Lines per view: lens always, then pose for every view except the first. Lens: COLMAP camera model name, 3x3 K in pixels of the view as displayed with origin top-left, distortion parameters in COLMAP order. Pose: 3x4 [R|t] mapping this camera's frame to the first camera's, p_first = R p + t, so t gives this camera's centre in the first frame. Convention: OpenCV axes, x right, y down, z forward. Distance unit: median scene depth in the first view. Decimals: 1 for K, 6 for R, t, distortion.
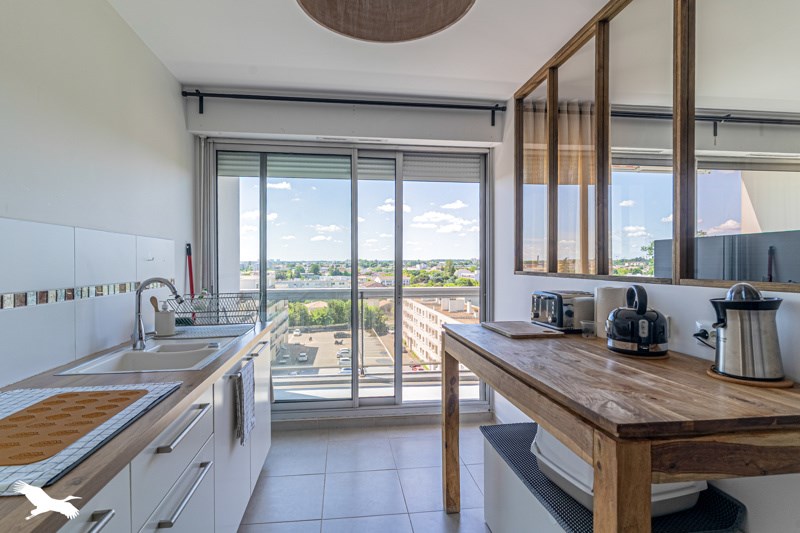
lens RADIAL K [[389.2, 0, 400.0], [0, 389.2, 266.5], [0, 0, 1]] dist [0.000414, -0.000018]
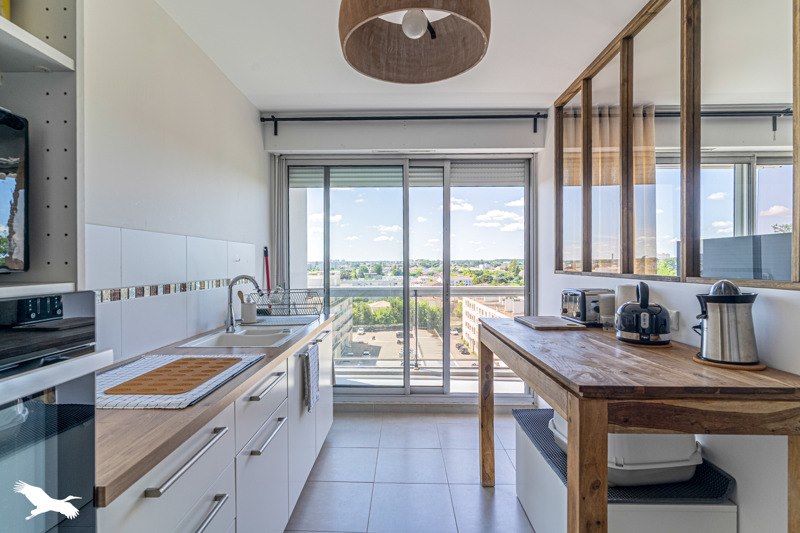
lens RADIAL K [[403.5, 0, 400.0], [0, 403.5, 266.5], [0, 0, 1]] dist [-0.001379, -0.000265]
pose [[0.986392, -0.000553, -0.164409, 0.068035], [0.000507, 1.000000, -0.000321, 0.001503], [0.164409, 0.000234, 0.986392, -0.161610]]
